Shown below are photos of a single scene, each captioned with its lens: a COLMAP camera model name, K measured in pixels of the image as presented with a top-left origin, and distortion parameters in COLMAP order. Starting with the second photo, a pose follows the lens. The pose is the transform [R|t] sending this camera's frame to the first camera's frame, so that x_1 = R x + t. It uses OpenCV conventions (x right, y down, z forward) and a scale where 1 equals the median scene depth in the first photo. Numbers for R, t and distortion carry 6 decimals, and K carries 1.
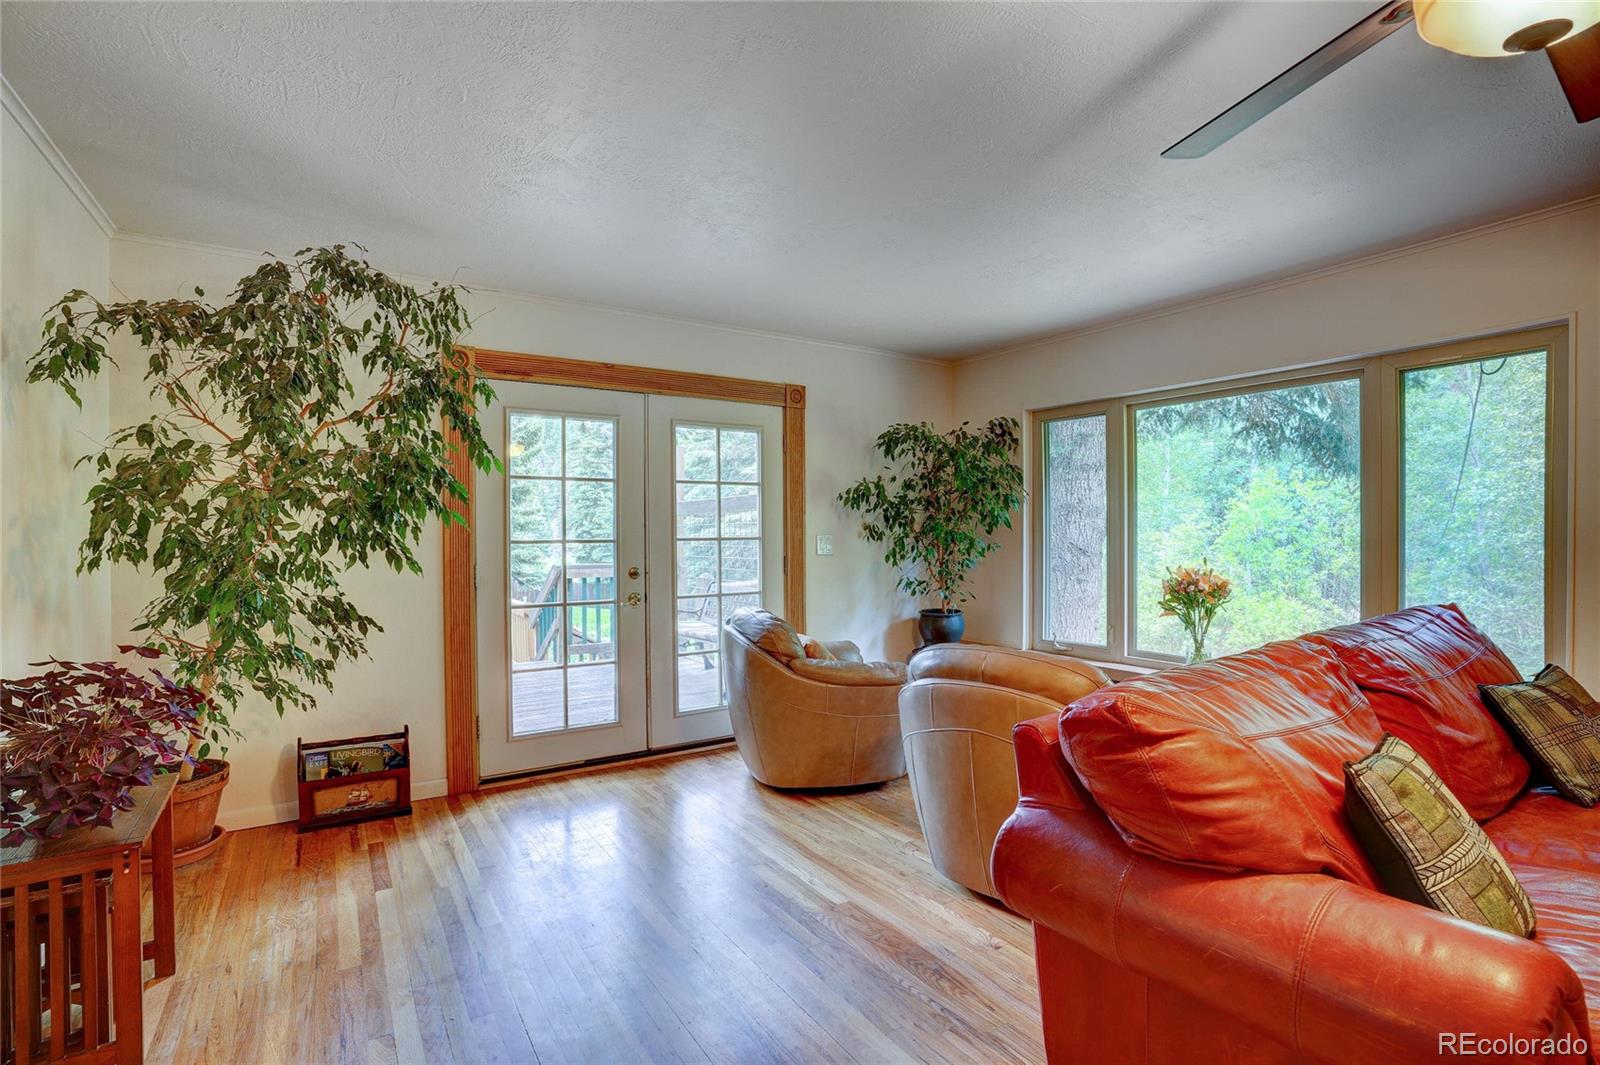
lens RADIAL K [[742.0, 0, 798.0], [0, 742.0, 536.1], [0, 0, 1]] dist [-0.062715, 0.023610]
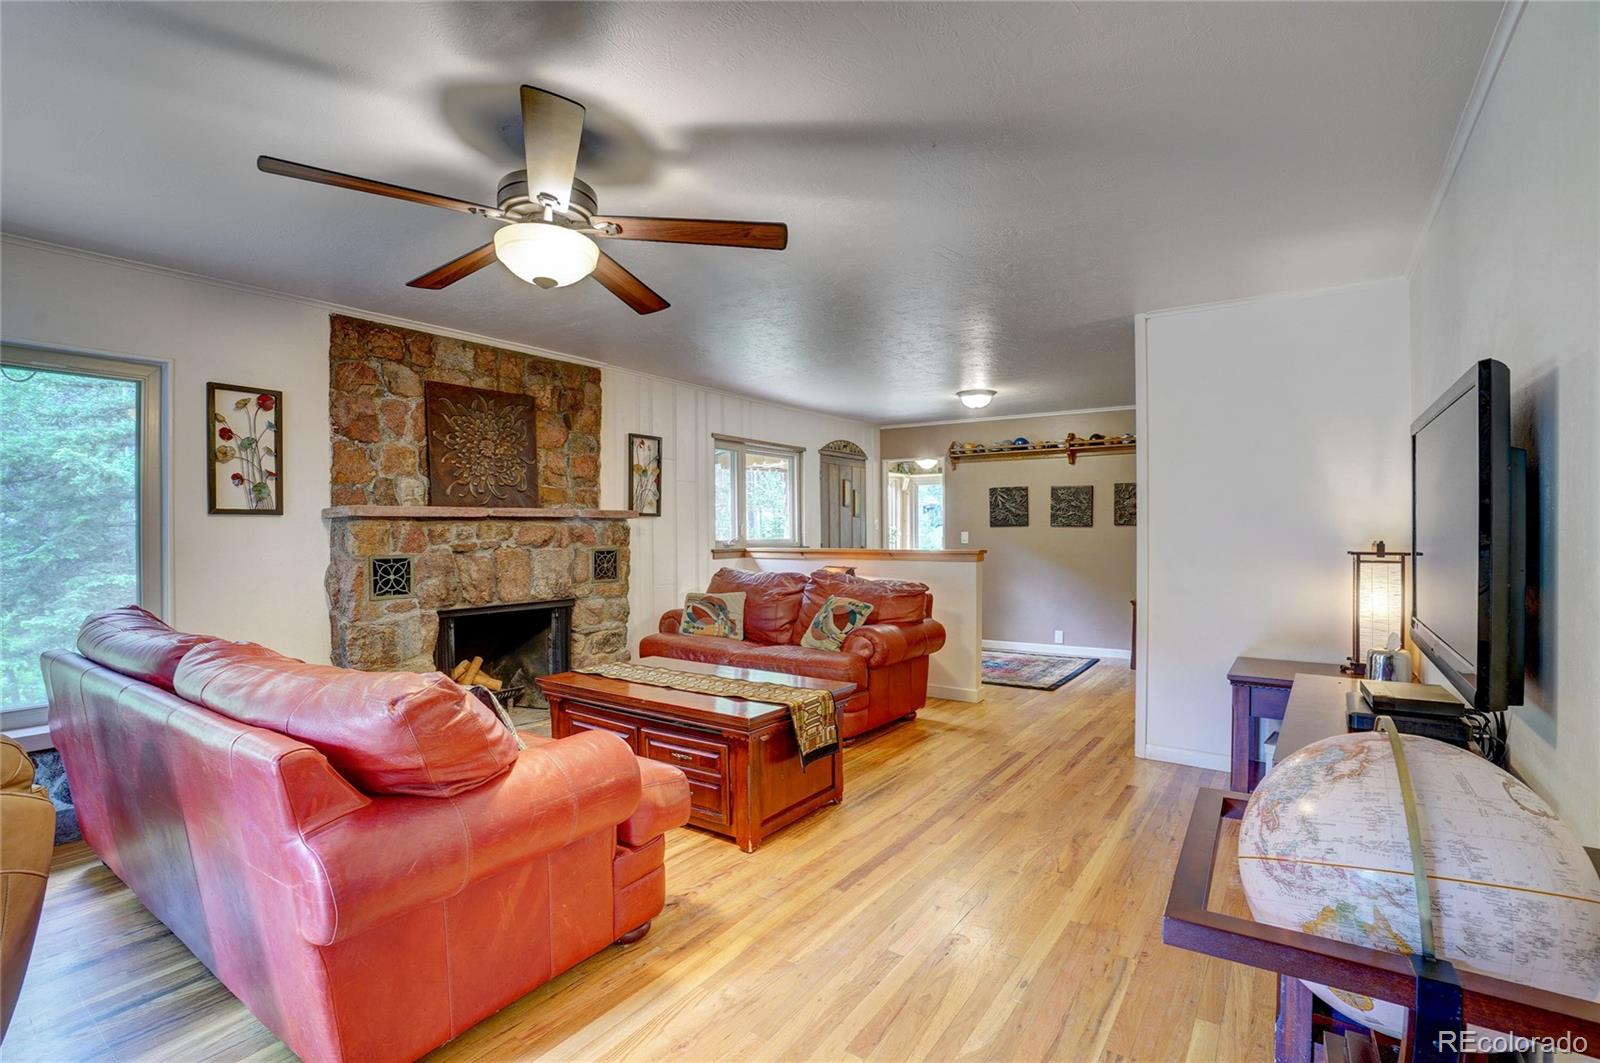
lens RADIAL K [[742.0, 0, 790.9], [0, 742.0, 537.4], [0, 0, 1]] dist [-0.062715, 0.023610]
pose [[-0.360147, -0.002154, 0.932893, -0.427532], [0.013206, 0.999885, 0.007407, -0.002806], [-0.932802, 0.014987, -0.360078, 0.435795]]
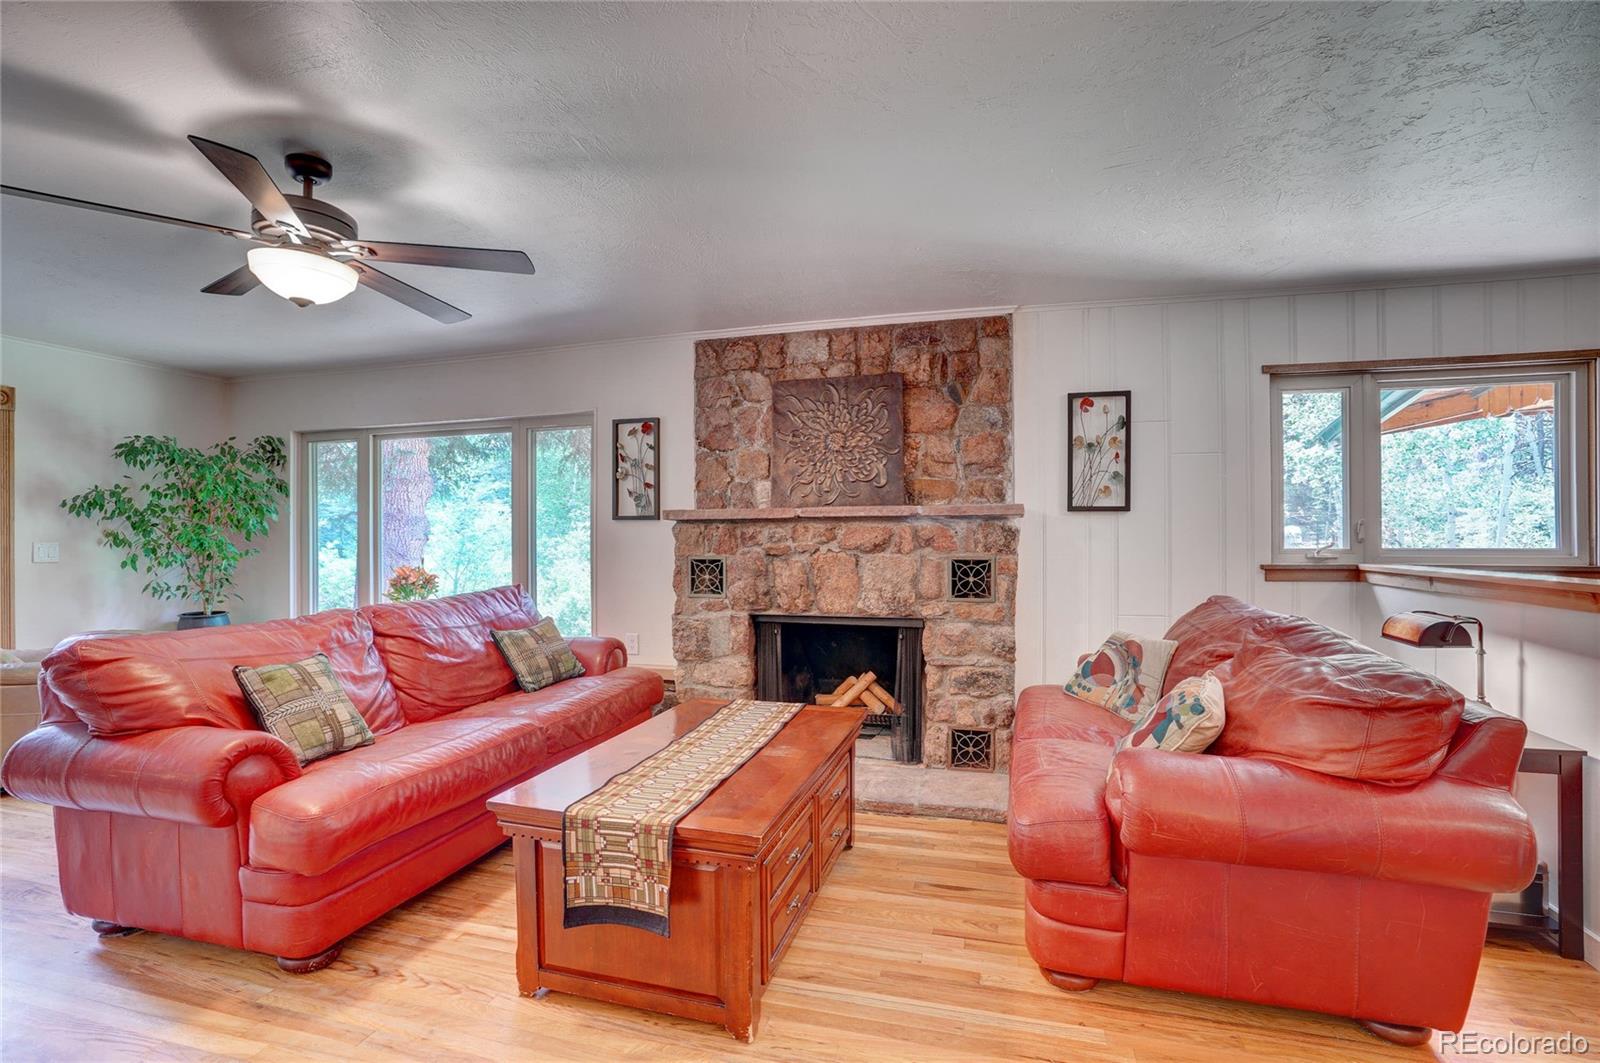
lens RADIAL K [[742.0, 0, 793.3], [0, 742.0, 535.4], [0, 0, 1]] dist [-0.062715, 0.023610]
pose [[0.760536, 0.001721, 0.649293, 0.301888], [0.004279, 0.999961, -0.007663, 0.001865], [-0.649281, 0.008606, 0.760500, -0.600321]]
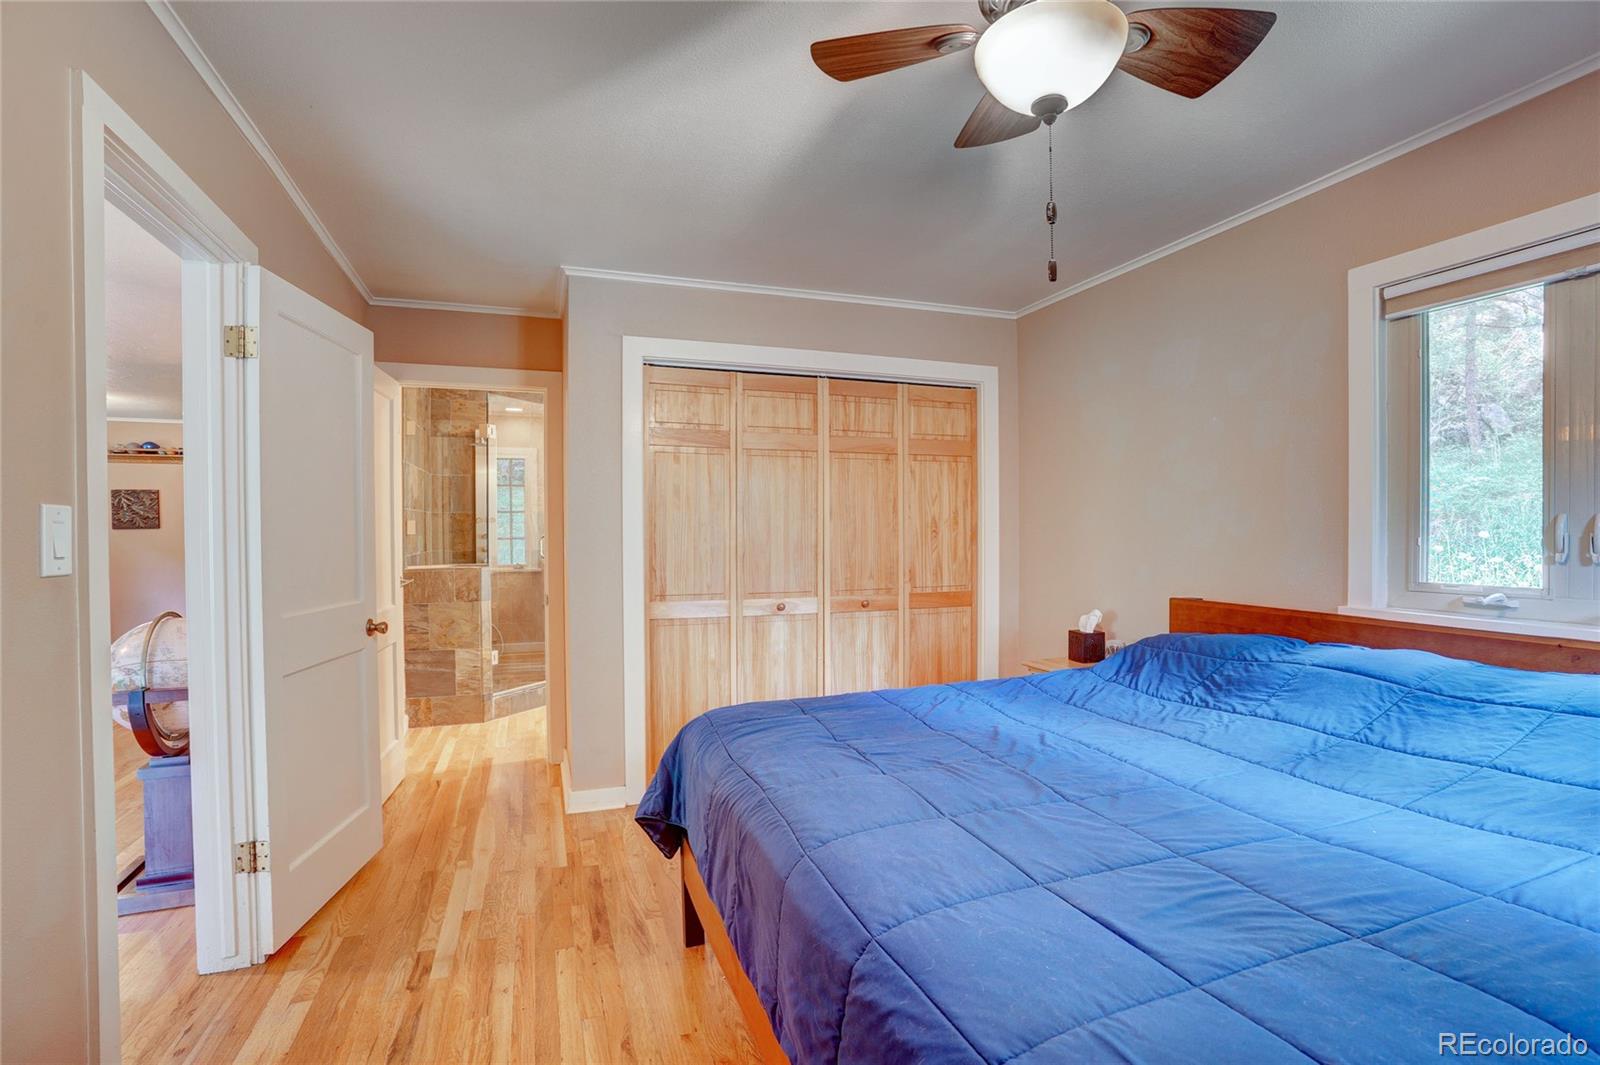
lens RADIAL K [[742.0, 0, 793.9], [0, 742.0, 537.2], [0, 0, 1]] dist [-0.062715, 0.023610]
pose [[-0.971899, 0.002866, 0.235380, -1.200544], [0.006851, 0.999847, 0.016115, -0.007480], [-0.235297, 0.017275, -0.971770, 0.720313]]
